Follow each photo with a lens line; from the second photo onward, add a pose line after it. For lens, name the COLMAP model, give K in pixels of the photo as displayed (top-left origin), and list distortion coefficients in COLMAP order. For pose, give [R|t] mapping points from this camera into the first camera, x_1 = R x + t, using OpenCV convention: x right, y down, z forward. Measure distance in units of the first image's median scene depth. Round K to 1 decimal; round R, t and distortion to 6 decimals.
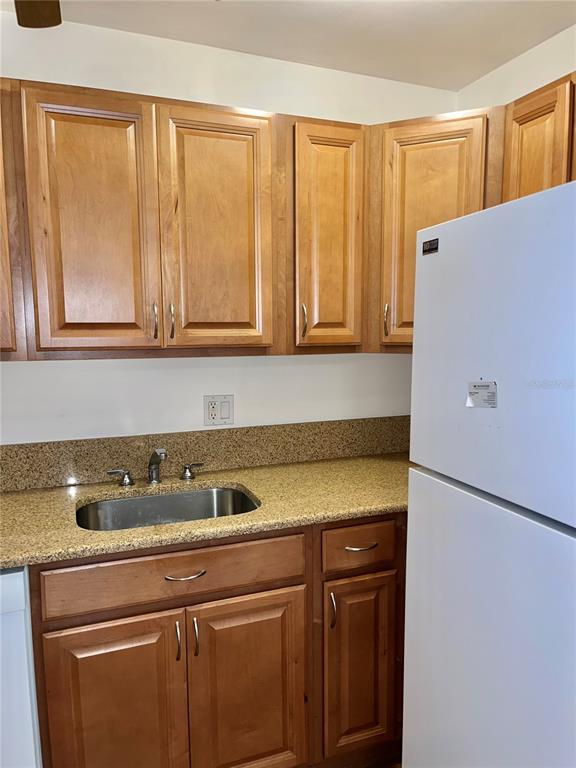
lens RADIAL K [[579.0, 0, 288.0], [0, 579.0, 394.2], [0, 0, 1]] dist [0.033092, -0.003432]
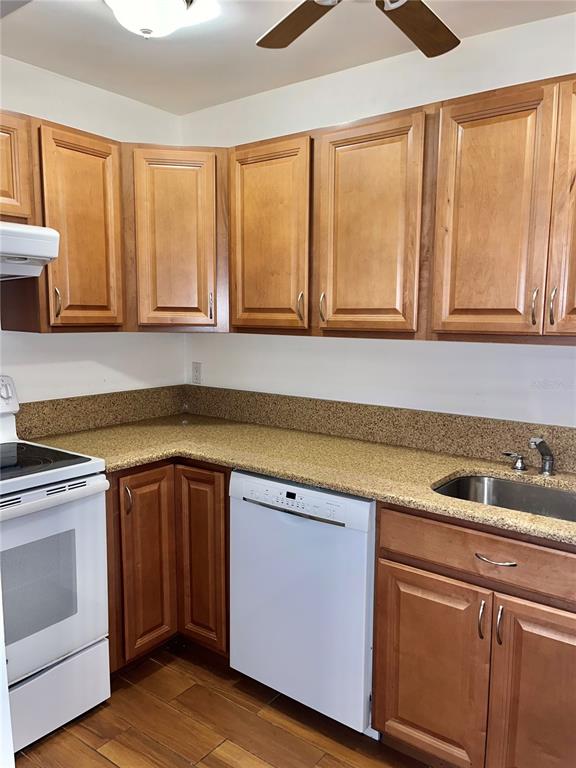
lens RADIAL K [[587.3, 0, 290.5], [0, 587.3, 387.6], [0, 0, 1]] dist [0.051177, -0.007269]
pose [[0.532270, 0.118045, -0.838304, 0.443243], [-0.110010, 0.991479, 0.069765, -0.016162], [0.839396, 0.055088, 0.540721, 0.123946]]
